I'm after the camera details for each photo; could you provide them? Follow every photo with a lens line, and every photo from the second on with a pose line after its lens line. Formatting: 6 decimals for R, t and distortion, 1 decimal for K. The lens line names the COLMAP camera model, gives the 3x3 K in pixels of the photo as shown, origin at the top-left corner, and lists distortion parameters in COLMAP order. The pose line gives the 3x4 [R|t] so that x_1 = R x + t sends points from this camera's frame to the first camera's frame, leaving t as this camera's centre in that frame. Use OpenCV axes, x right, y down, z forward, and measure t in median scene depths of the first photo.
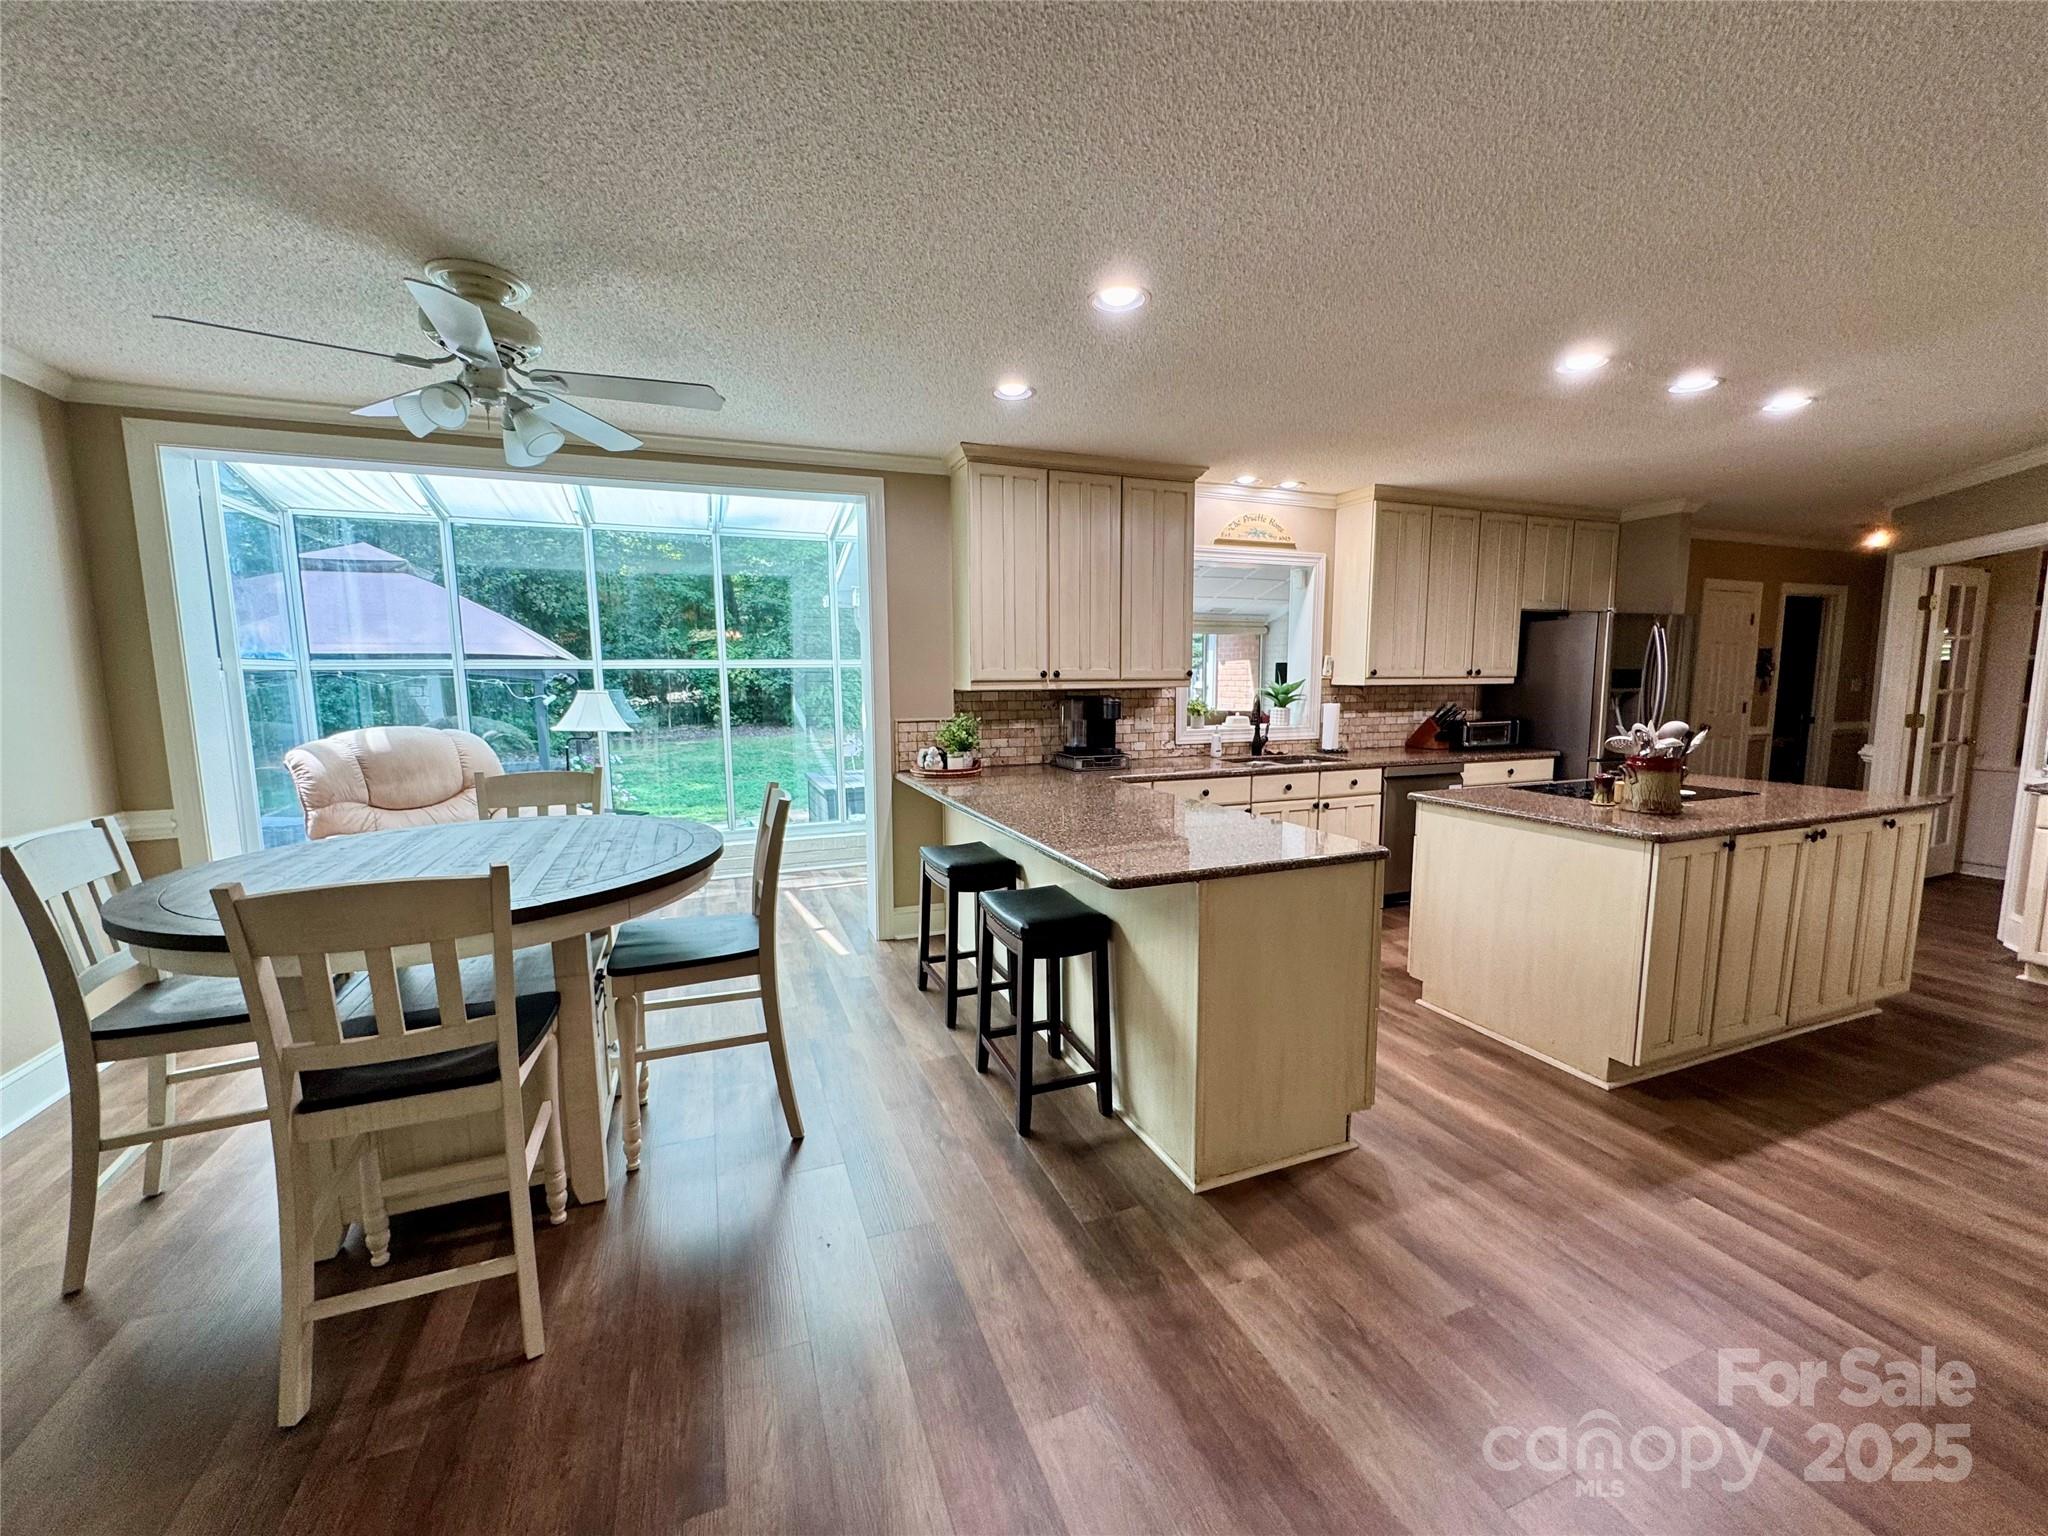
lens RADIAL K [[817.8, 0, 1021.9], [0, 817.8, 771.0], [0, 0, 1]] dist [-0.003523, 0.000506]
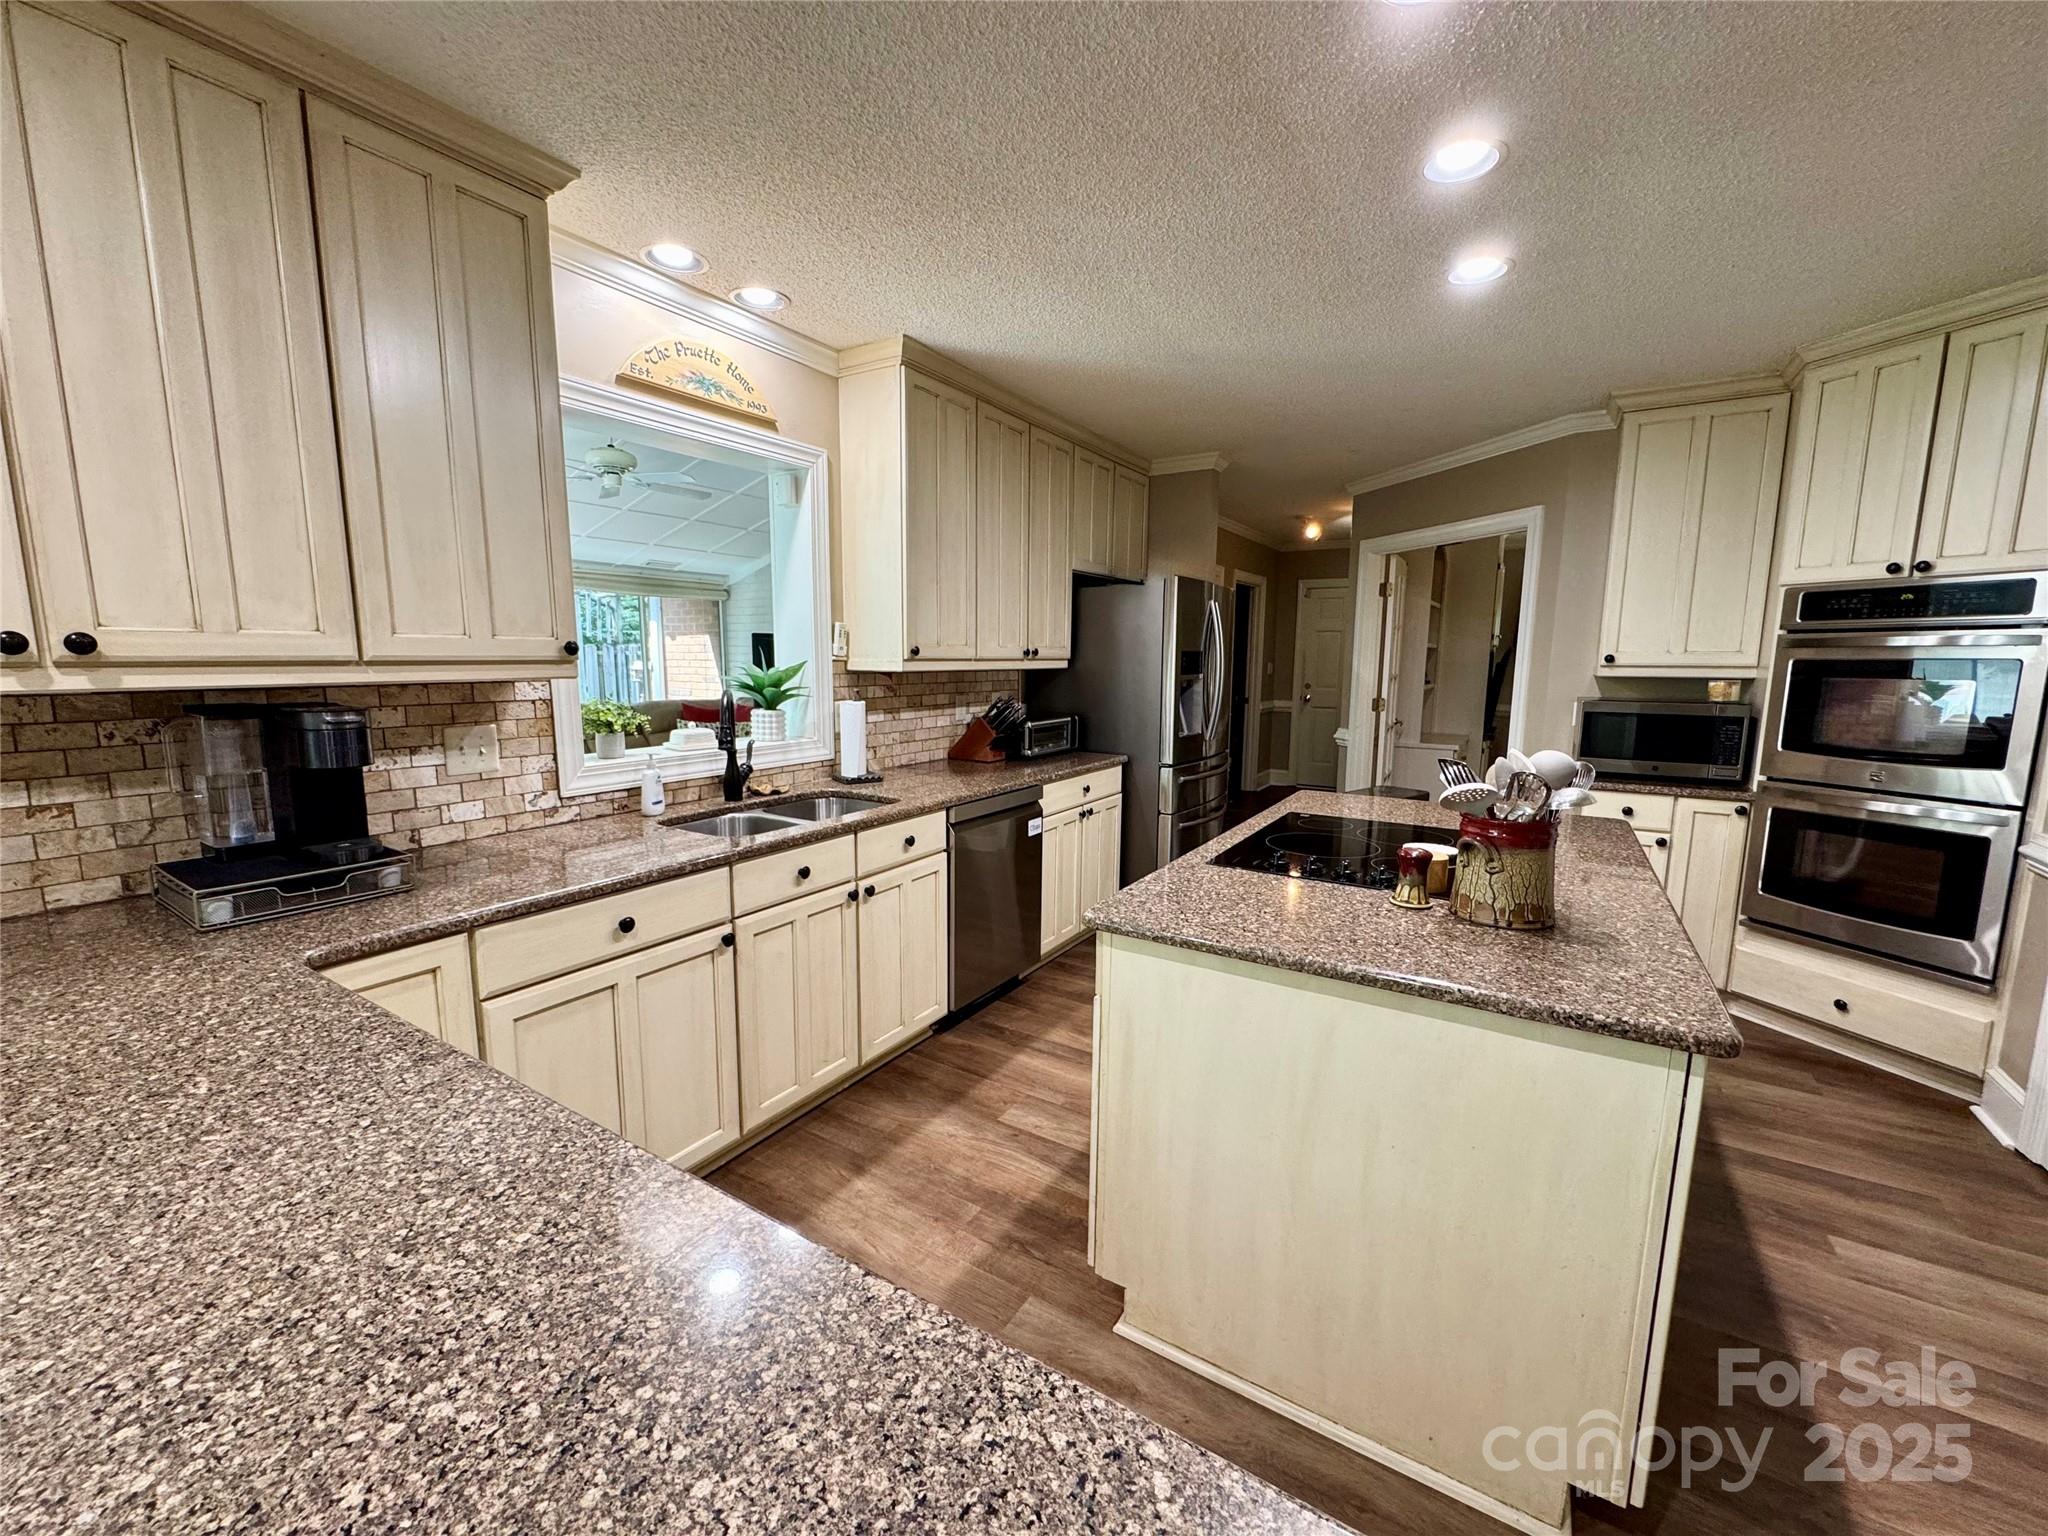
lens RADIAL K [[817.8, 0, 1021.9], [0, 817.8, 771.0], [0, 0, 1]] dist [-0.003523, 0.000506]
pose [[0.805474, -0.073412, 0.588067, 0.129840], [0.057647, 0.997298, 0.045540, -0.055827], [-0.589821, -0.002781, 0.807529, 0.472183]]
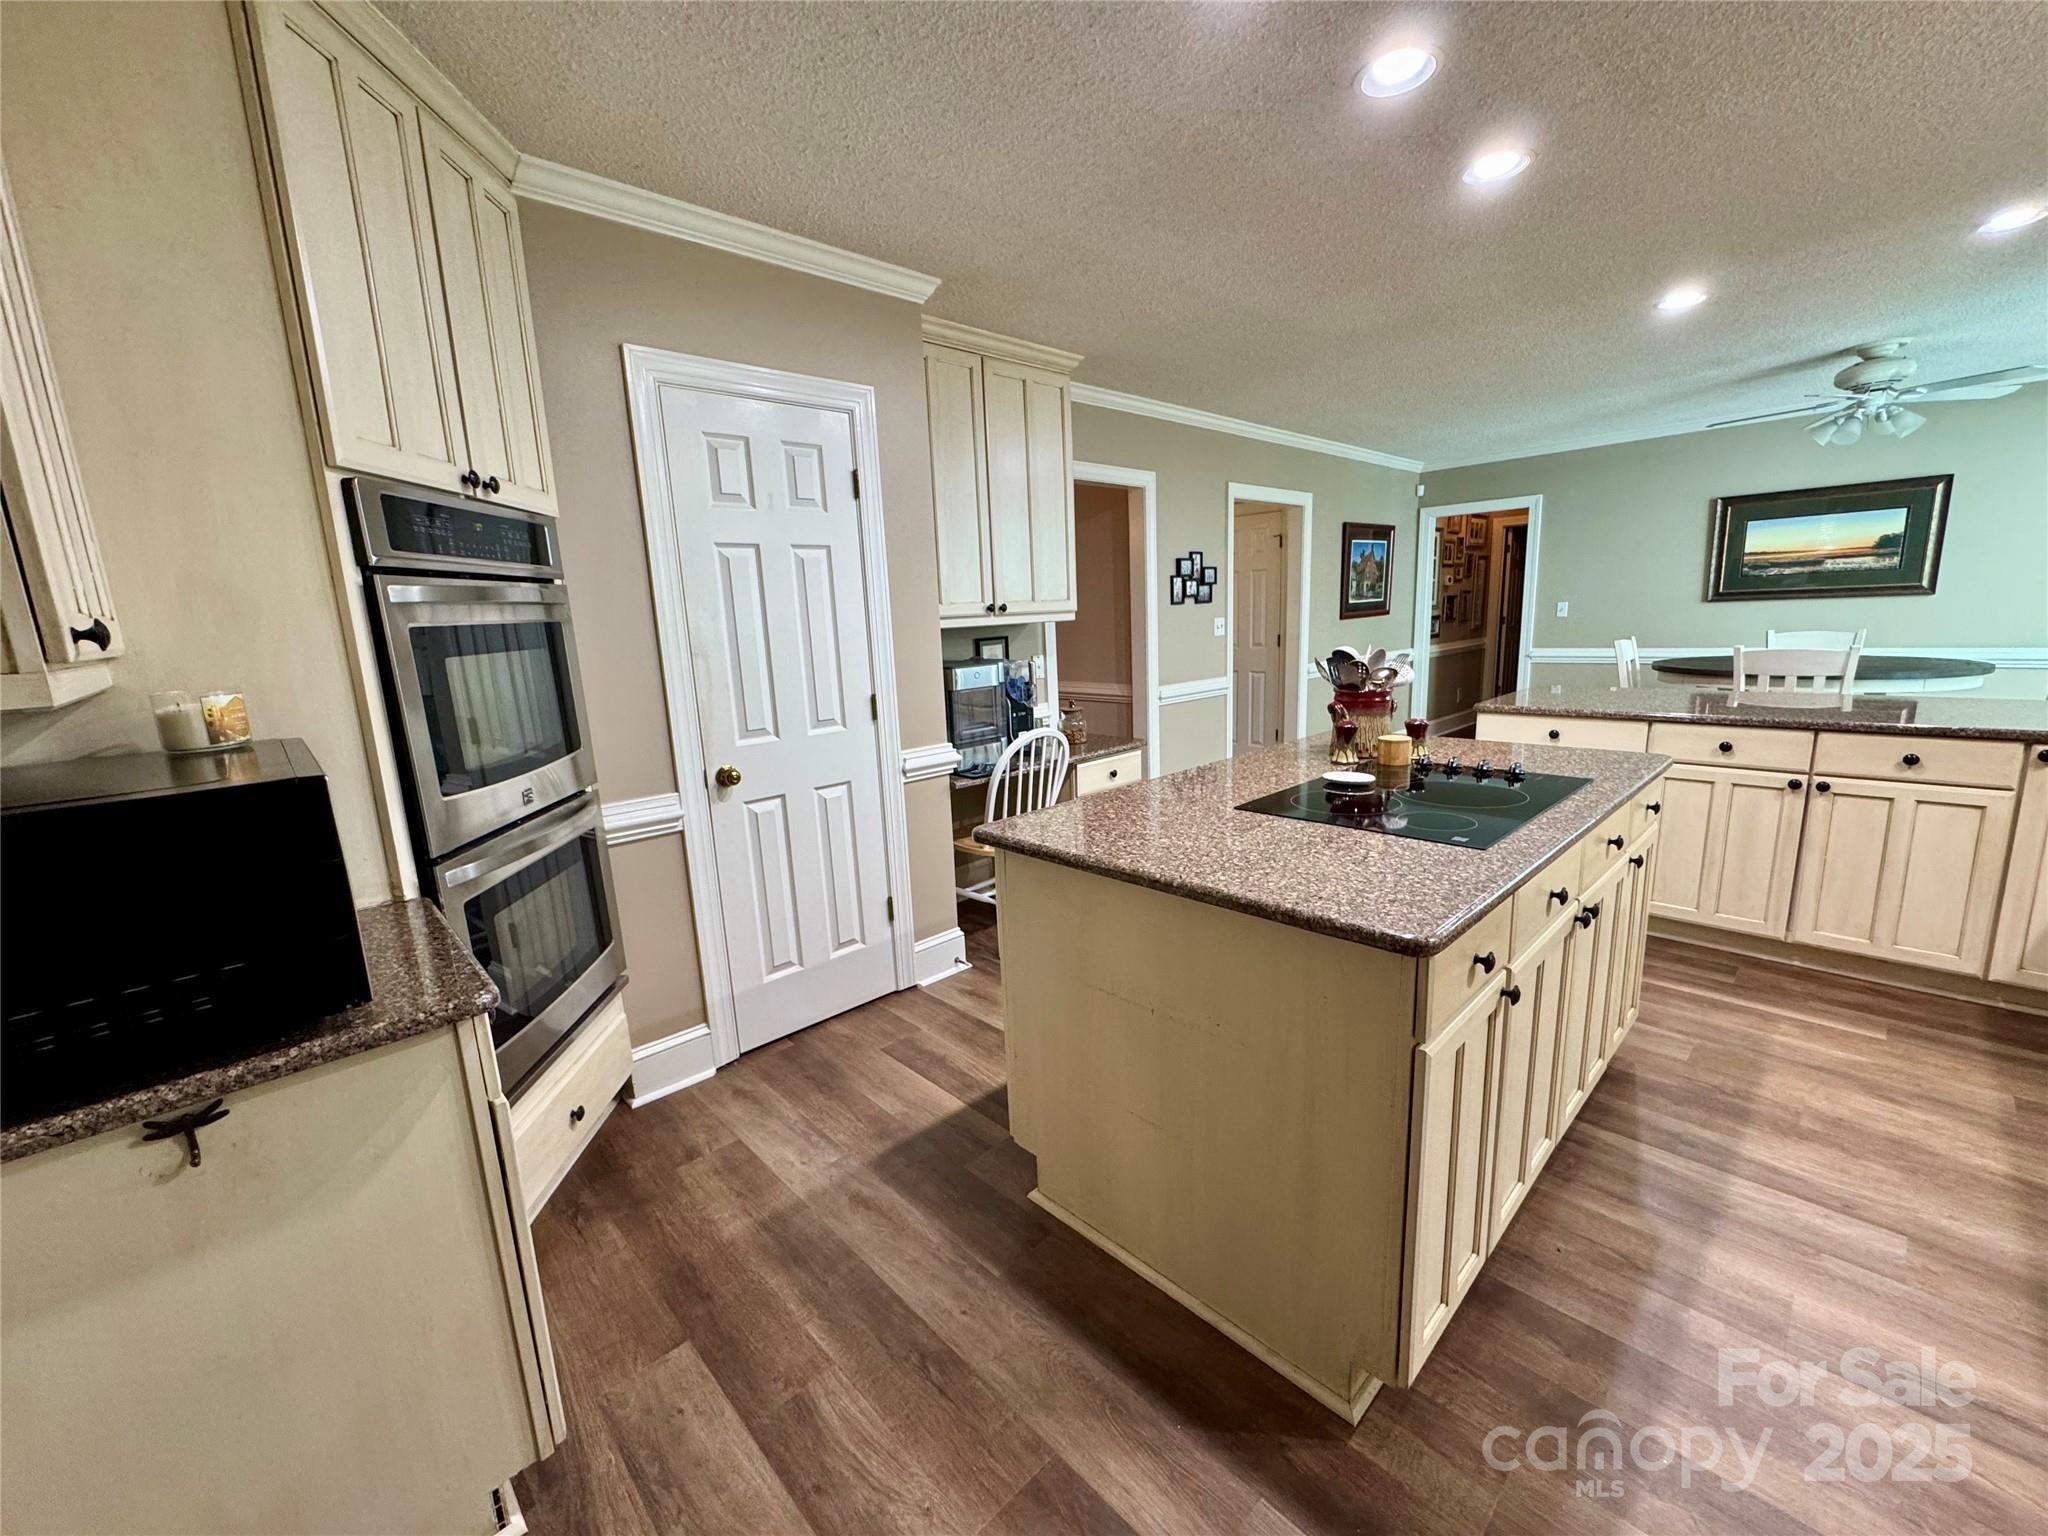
lens RADIAL K [[817.8, 0, 1021.9], [0, 817.8, 771.0], [0, 0, 1]] dist [-0.003523, 0.000506]
pose [[-0.926580, 0.116777, -0.357509, 0.878127], [0.004266, 0.953776, 0.300487, -0.119683], [0.376073, 0.276900, -0.884248, 1.017627]]
